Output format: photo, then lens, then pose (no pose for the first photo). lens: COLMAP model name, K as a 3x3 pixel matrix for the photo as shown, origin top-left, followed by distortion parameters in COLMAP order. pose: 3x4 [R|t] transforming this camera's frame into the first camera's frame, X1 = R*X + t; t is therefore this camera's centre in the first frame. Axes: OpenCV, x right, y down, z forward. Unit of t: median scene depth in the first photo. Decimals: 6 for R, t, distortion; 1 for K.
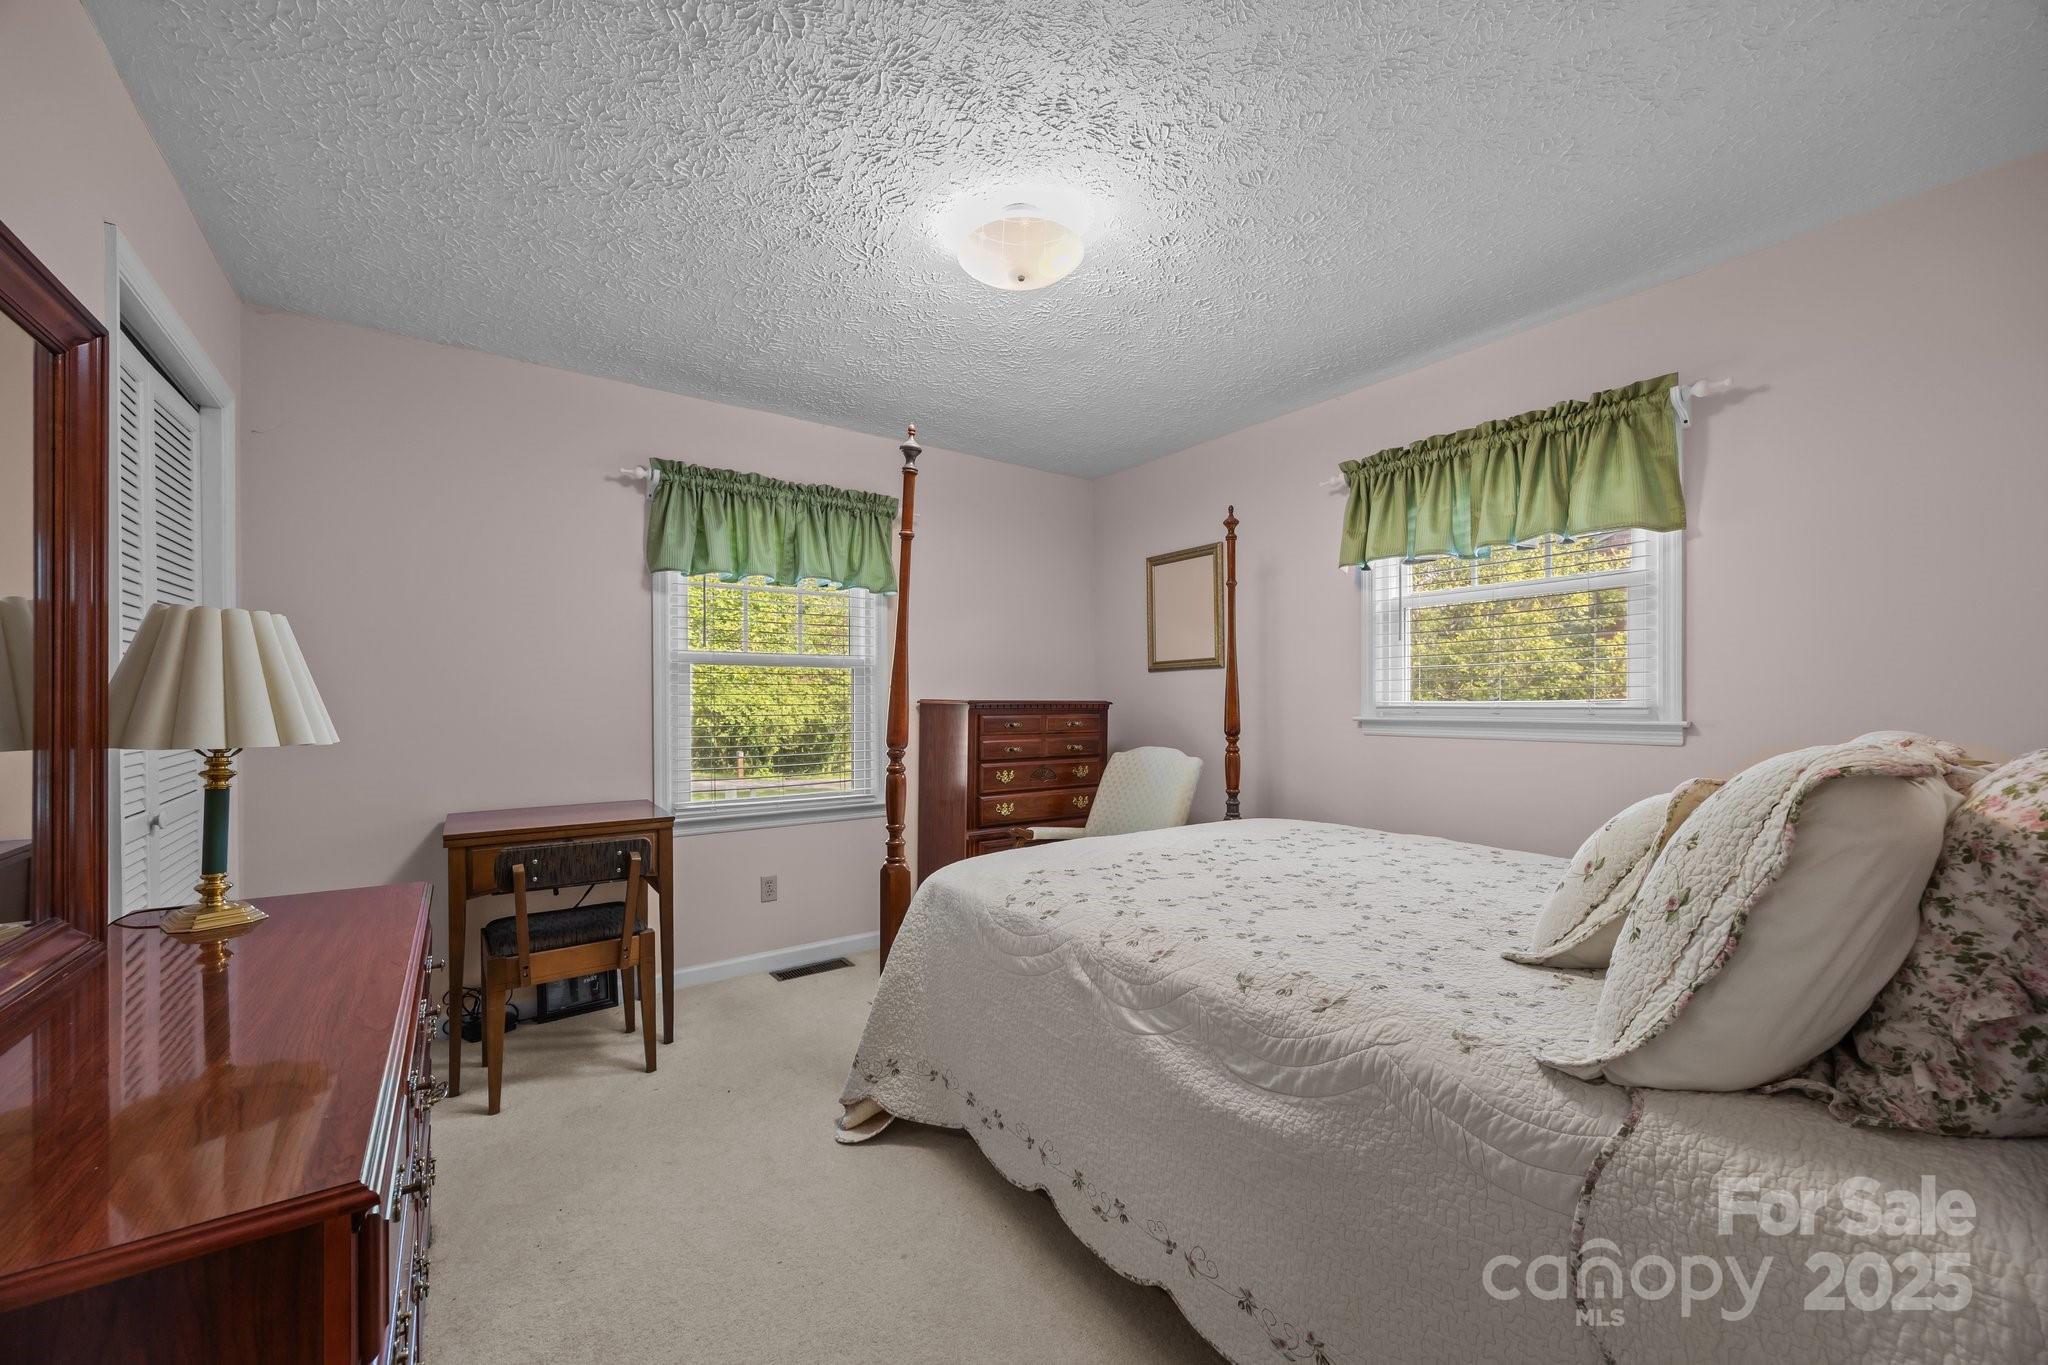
lens RADIAL K [[786.4, 0, 1028.1], [0, 786.4, 700.5], [0, 0, 1]] dist [-0.001838, 0.000315]
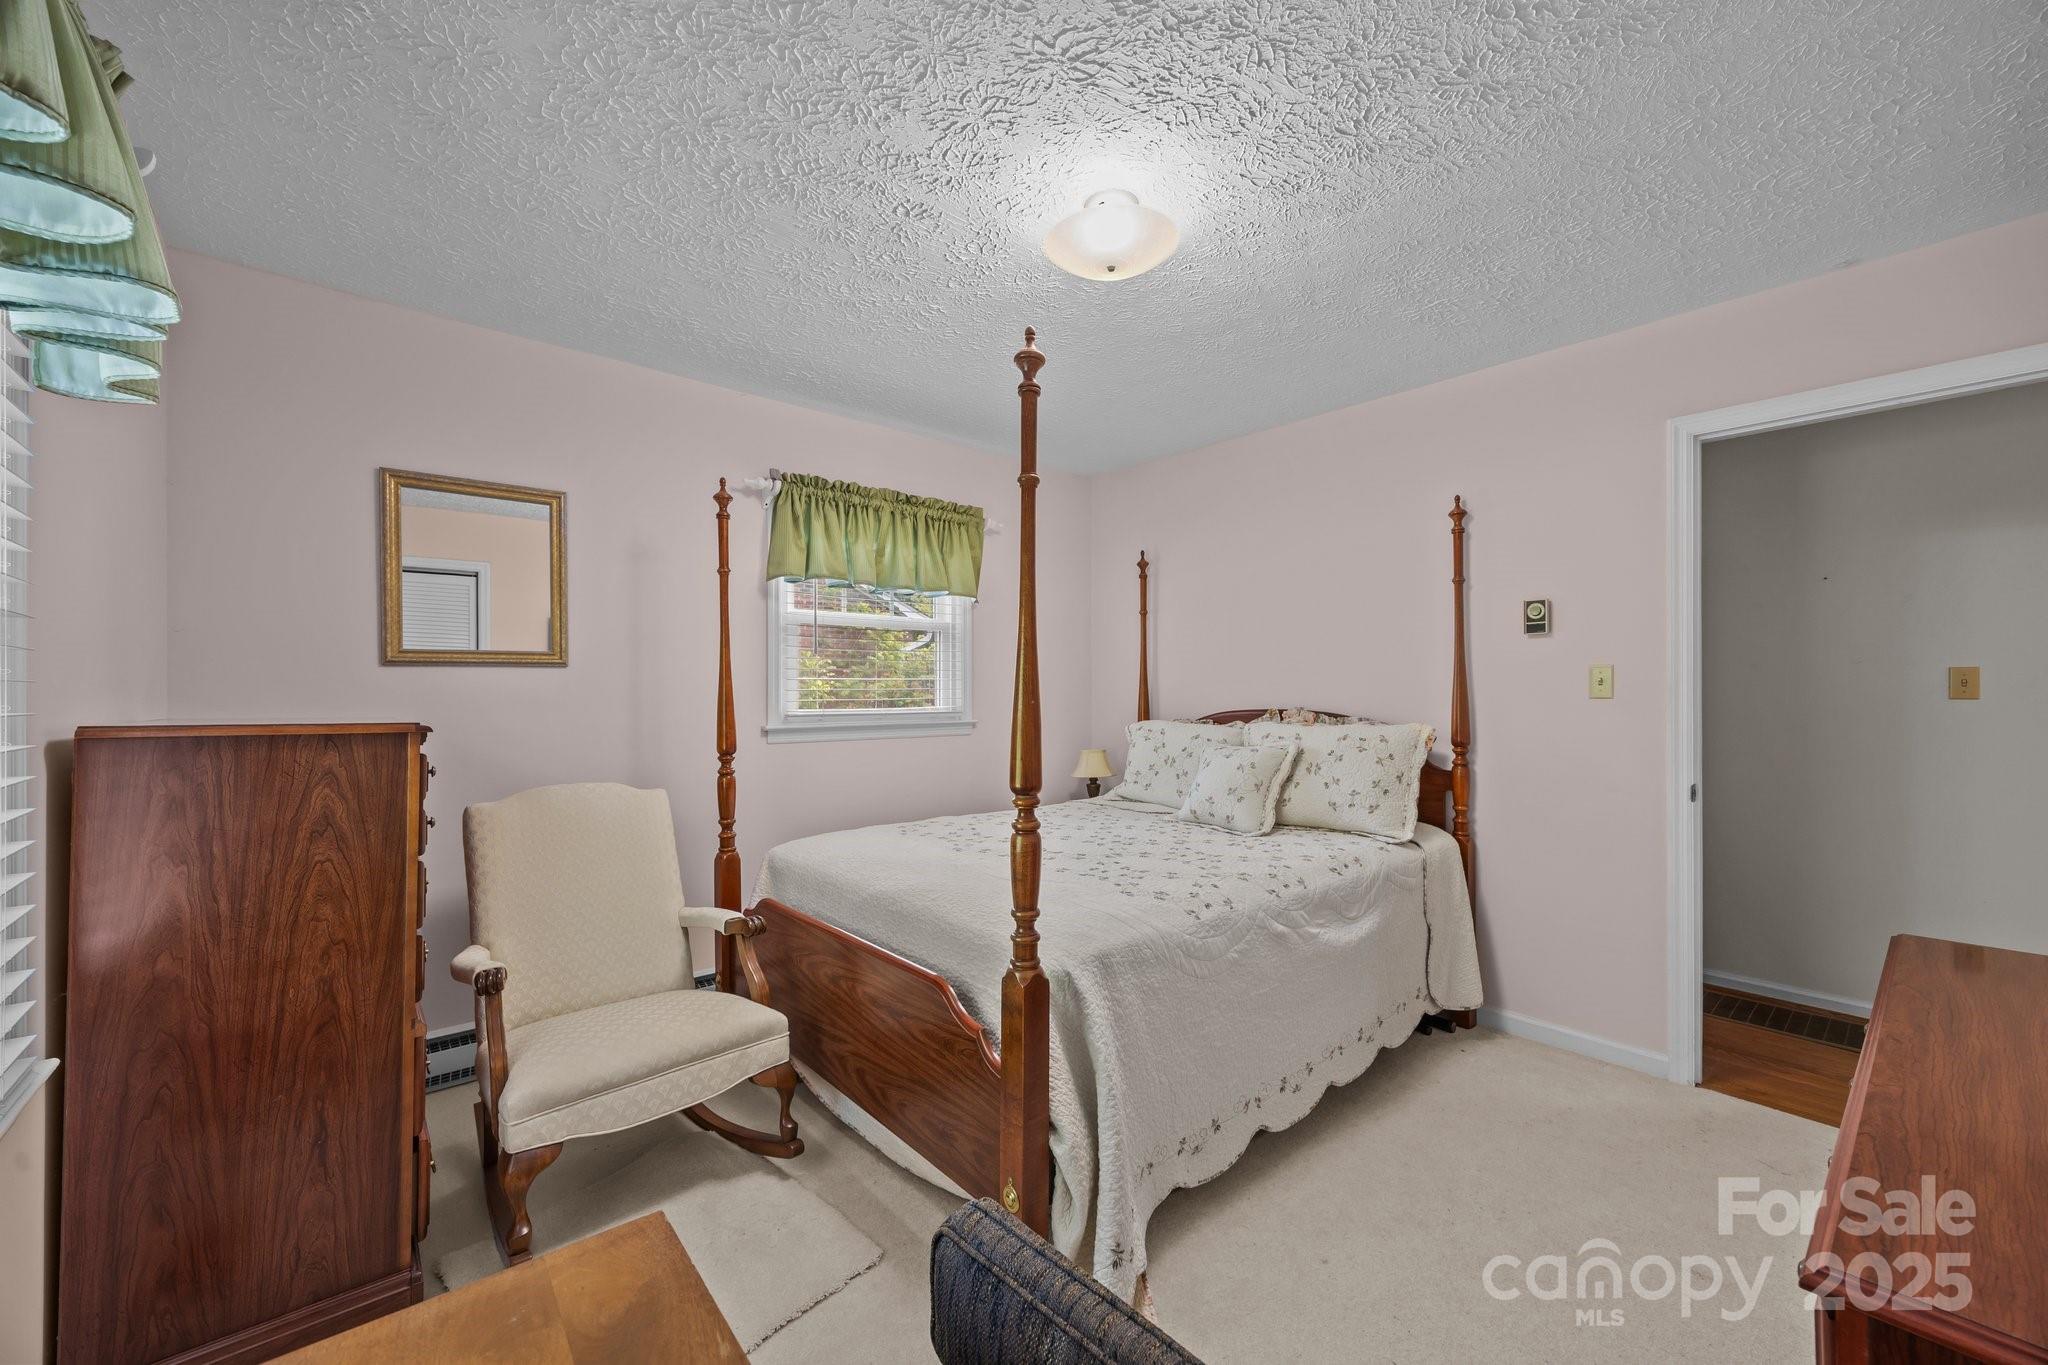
lens RADIAL K [[786.4, 0, 1023.0], [0, 786.4, 686.5], [0, 0, 1]] dist [-0.001838, 0.000315]
pose [[-0.075764, 0.013822, 0.997030, -0.733641], [0.001288, 0.999904, -0.013764, -0.019054], [-0.997125, 0.000241, -0.075775, 0.927597]]
